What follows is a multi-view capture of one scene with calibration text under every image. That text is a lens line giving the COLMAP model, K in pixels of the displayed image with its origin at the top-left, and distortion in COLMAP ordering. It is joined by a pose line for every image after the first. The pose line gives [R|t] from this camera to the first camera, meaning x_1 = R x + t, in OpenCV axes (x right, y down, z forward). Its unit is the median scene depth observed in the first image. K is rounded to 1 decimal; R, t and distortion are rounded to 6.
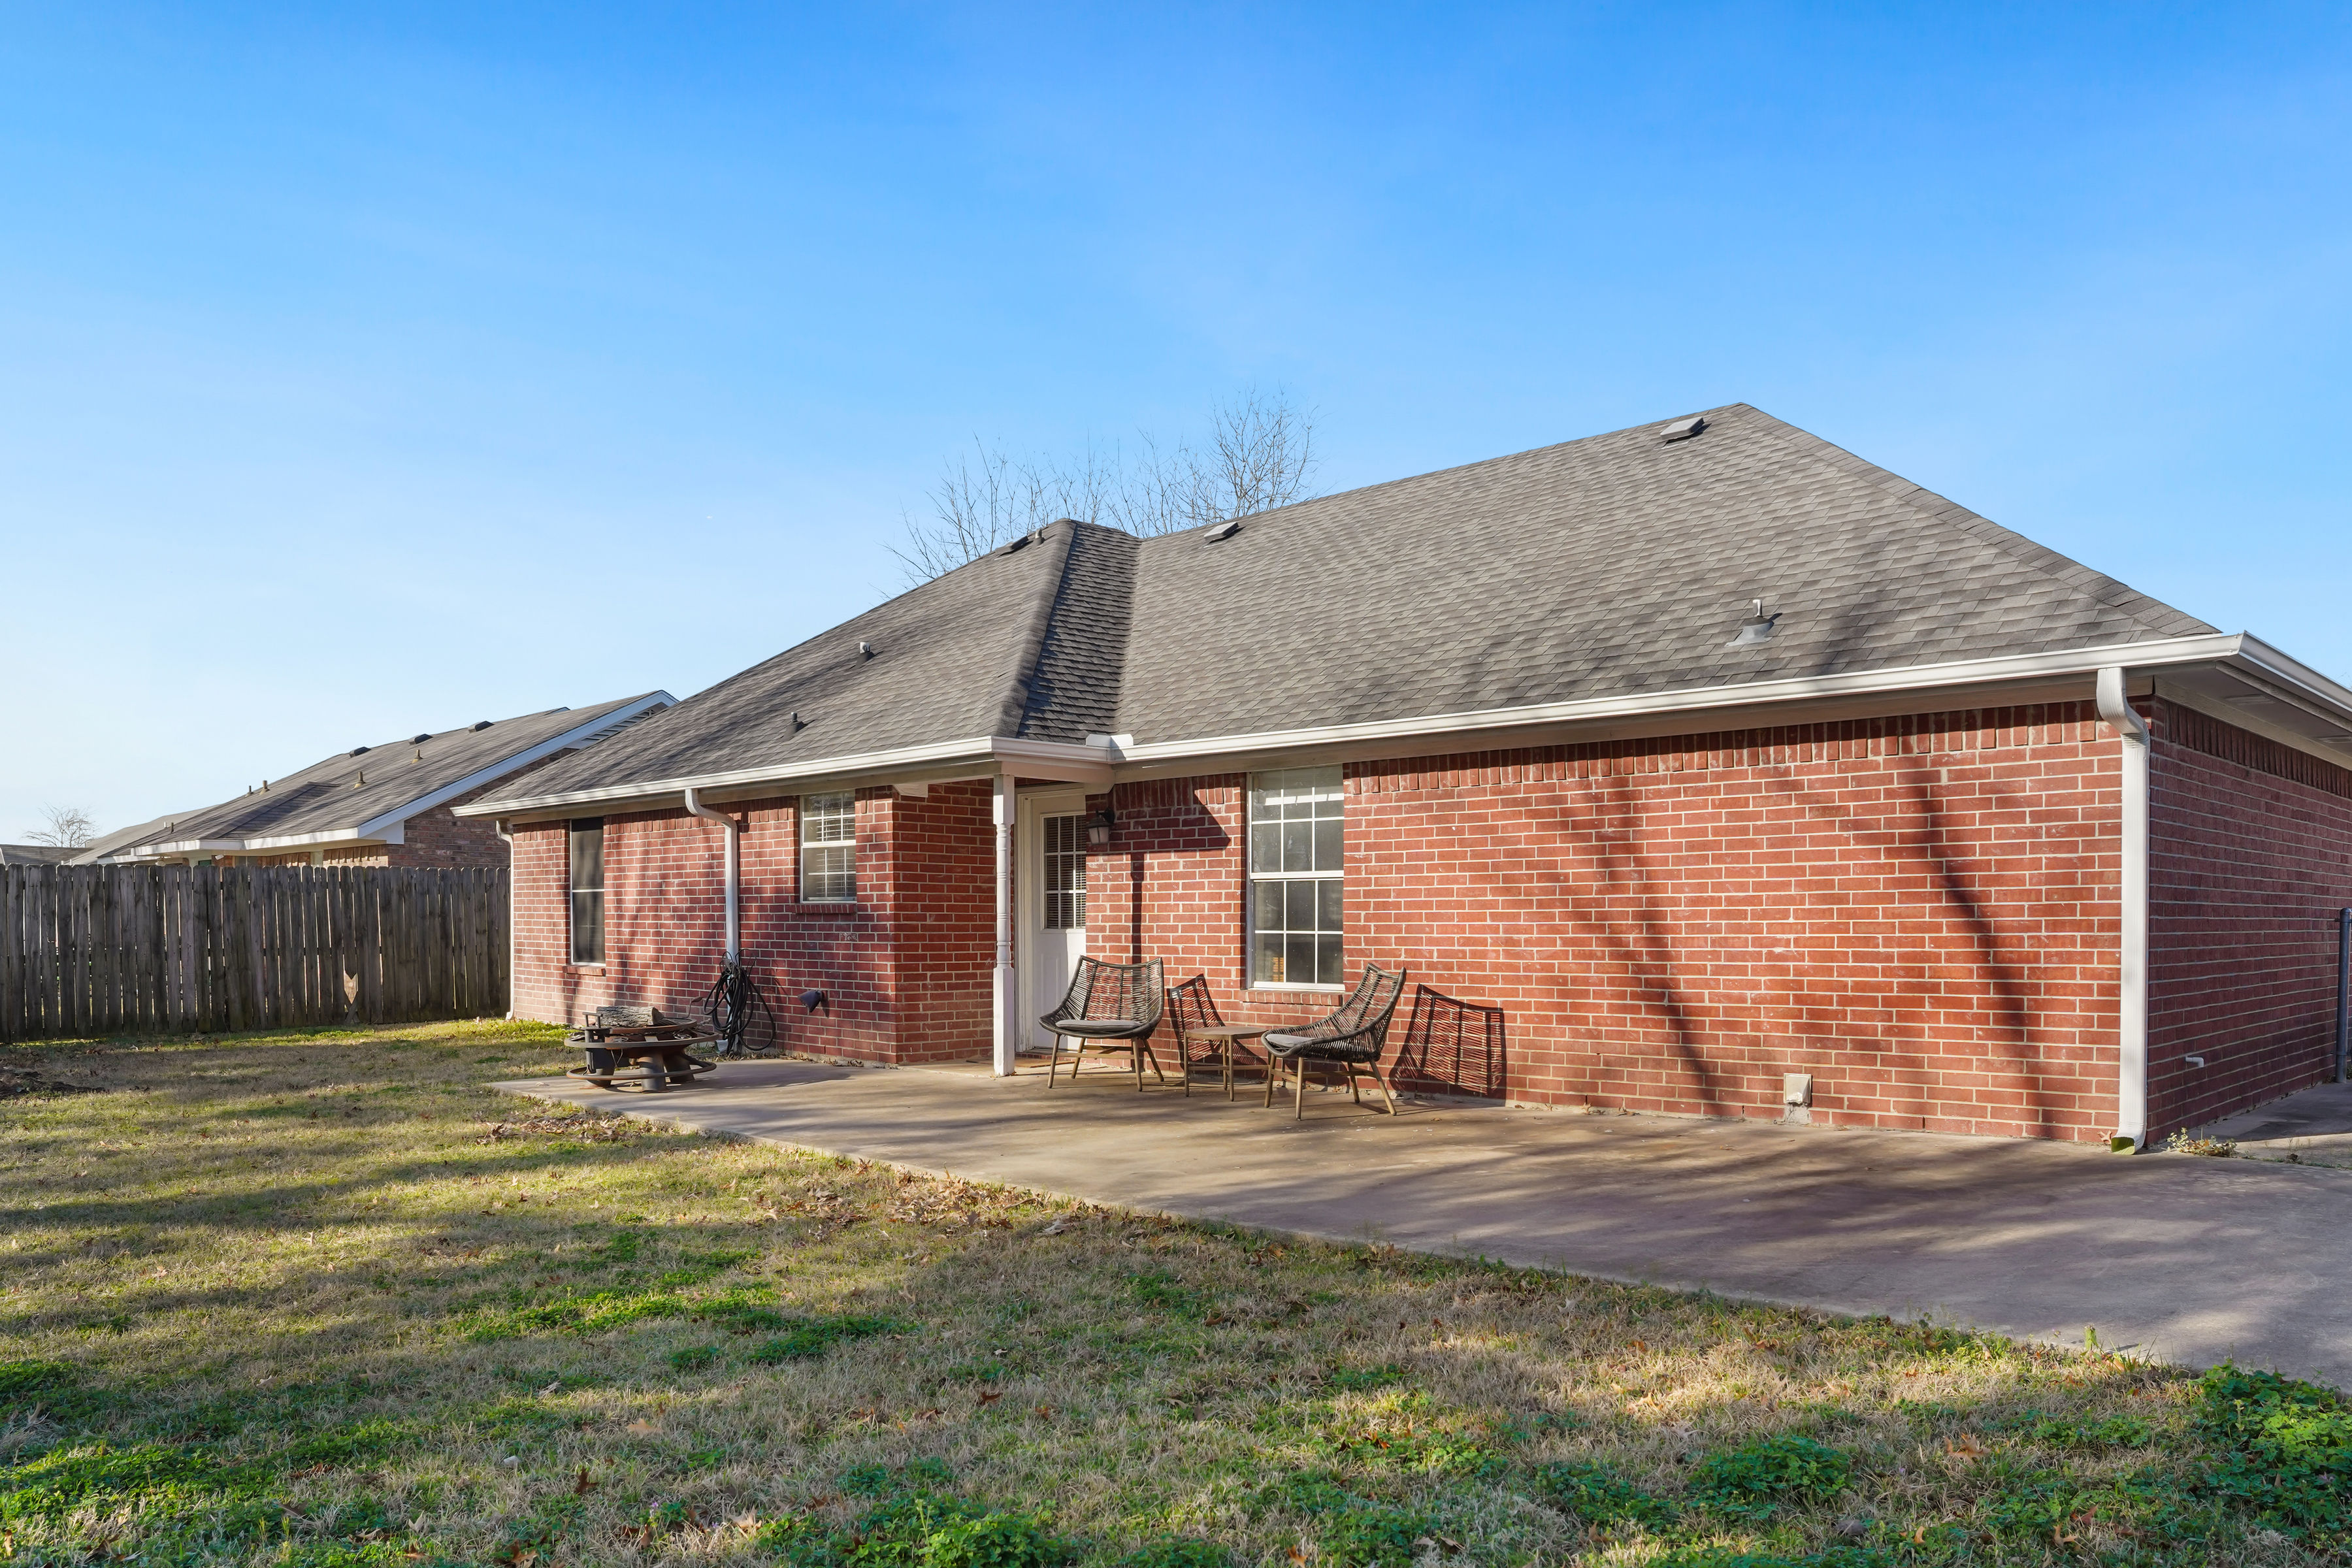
lens RADIAL K [[1665.9, 0, 1173.2], [0, 1665.9, 823.8], [0, 0, 1]] dist [-0.184395, 0.156798]
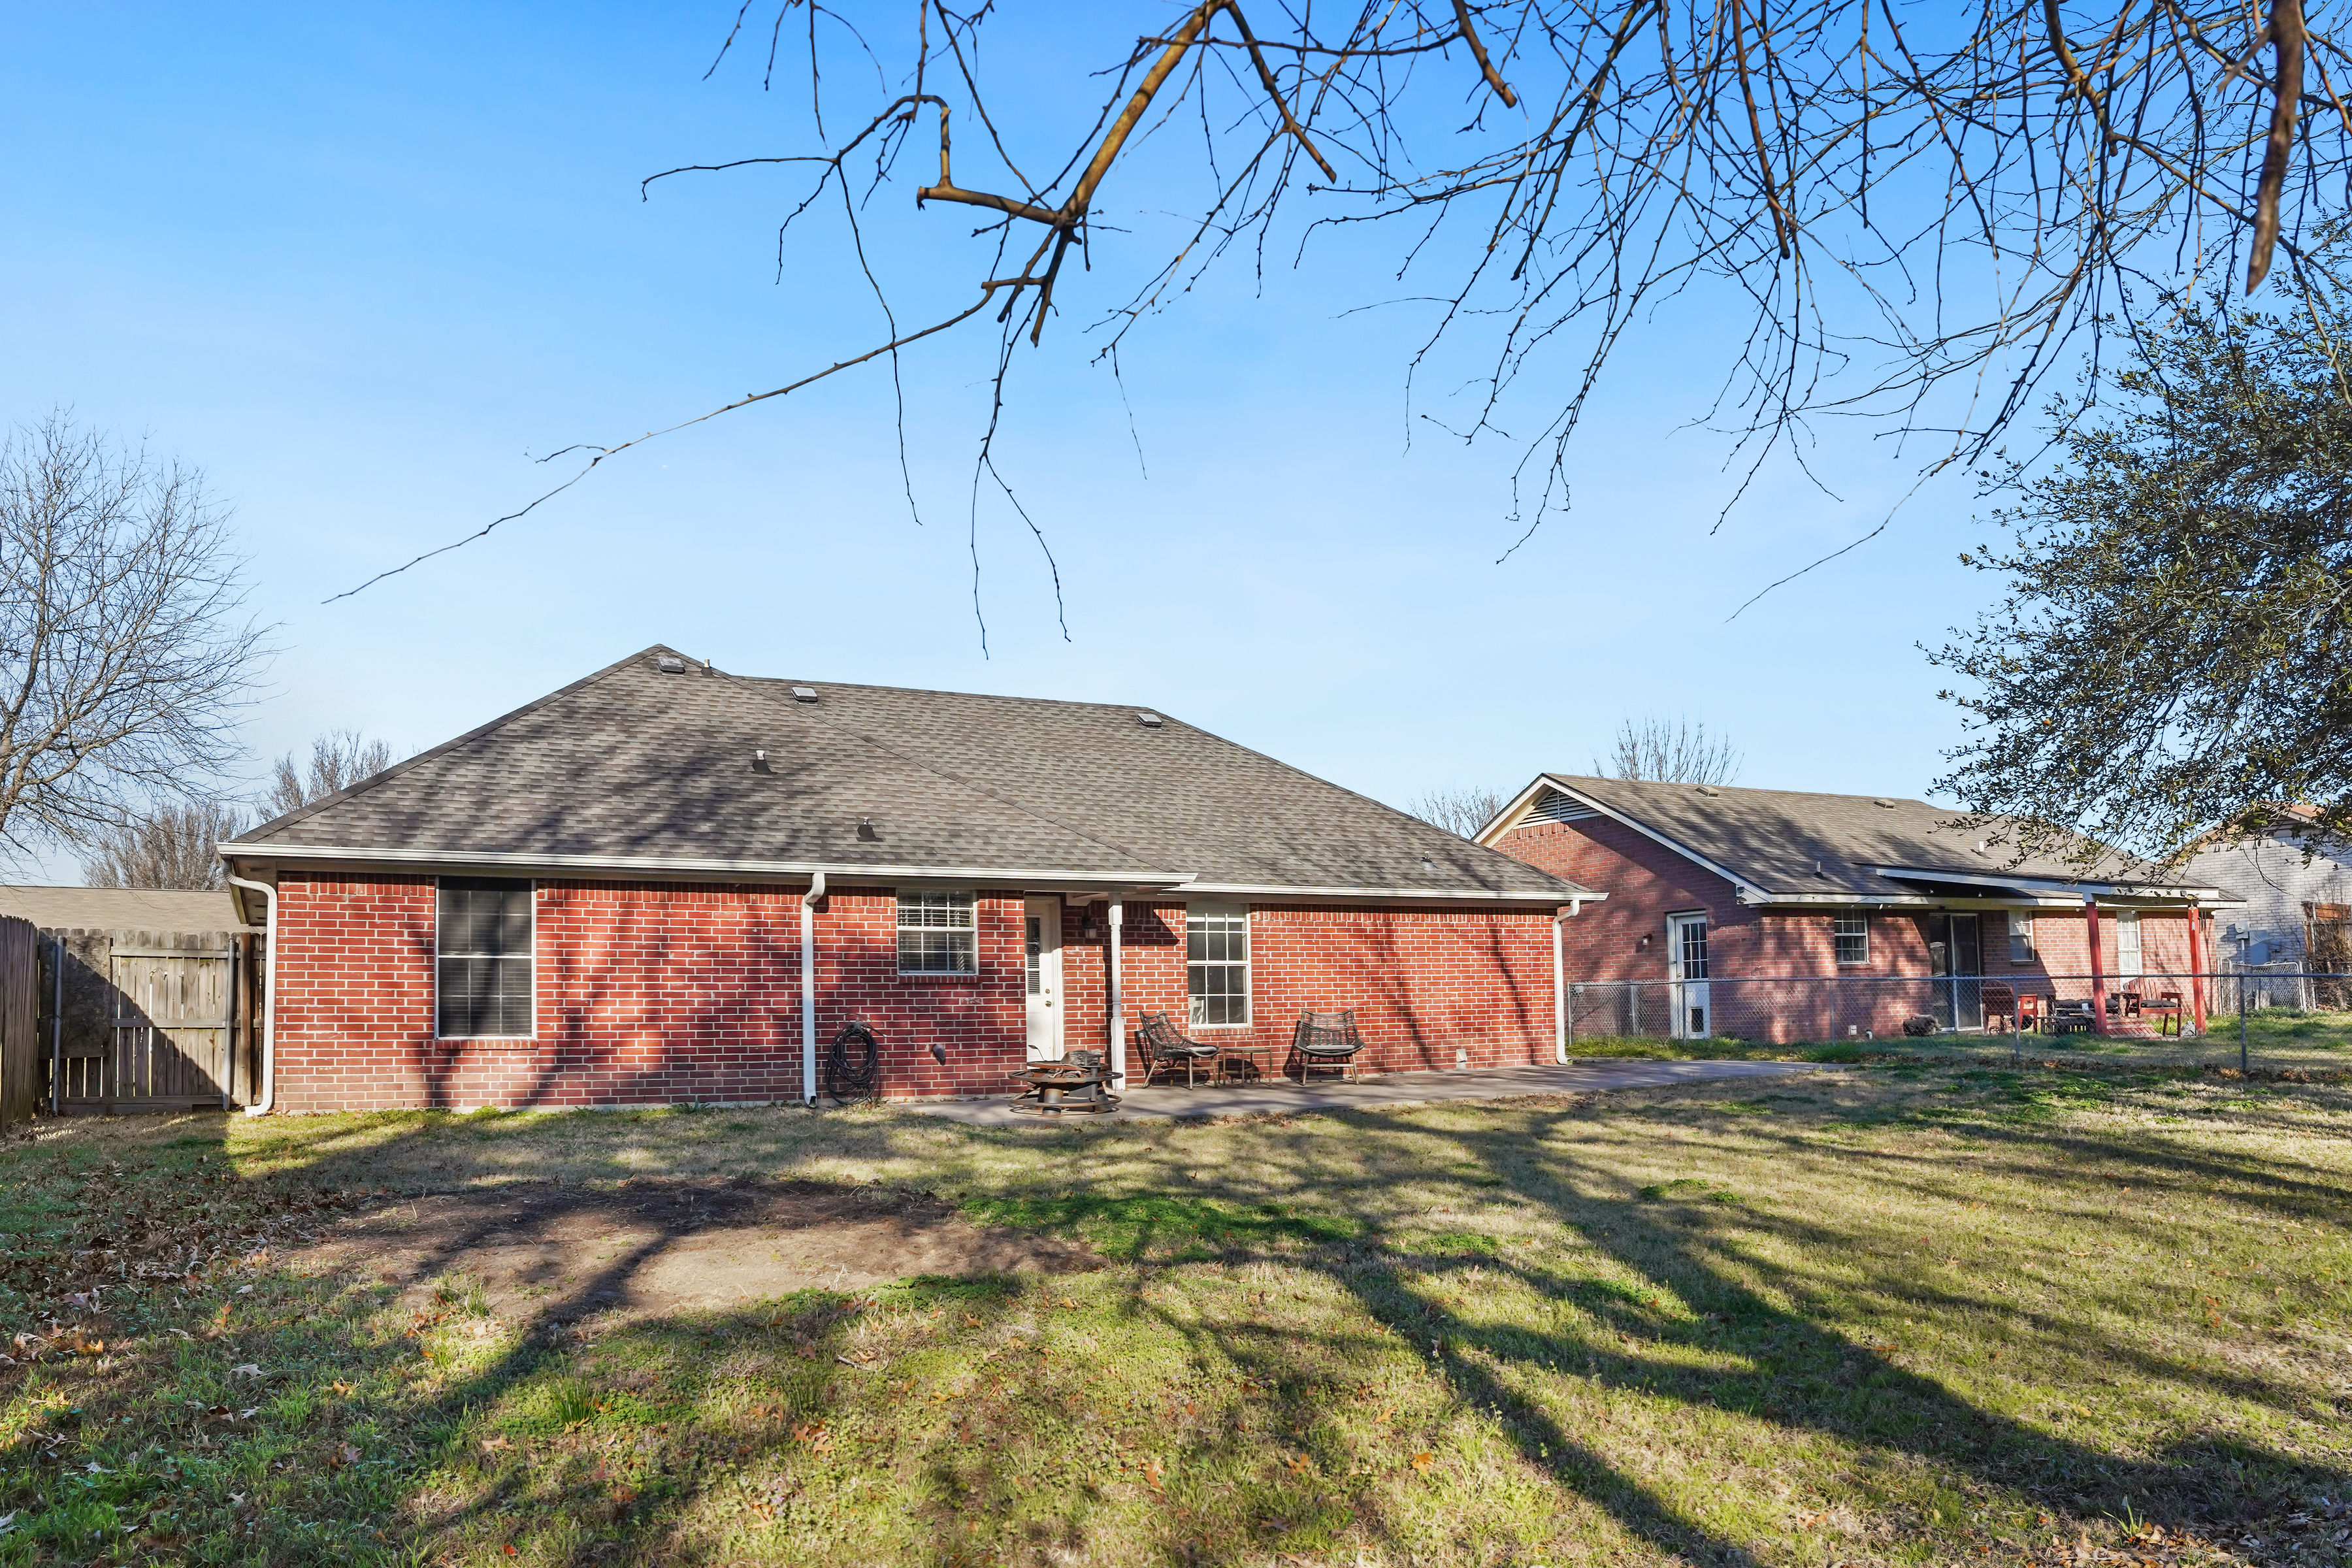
lens RADIAL K [[1665.9, 0, 1173.2], [0, 1665.9, 823.8], [0, 0, 1]] dist [-0.184395, 0.156798]
pose [[0.255487, 0.112030, 0.960300, -1.547298], [-0.029173, 0.993705, -0.108166, 0.072364], [-0.966372, -0.000380, 0.257147, 0.534764]]
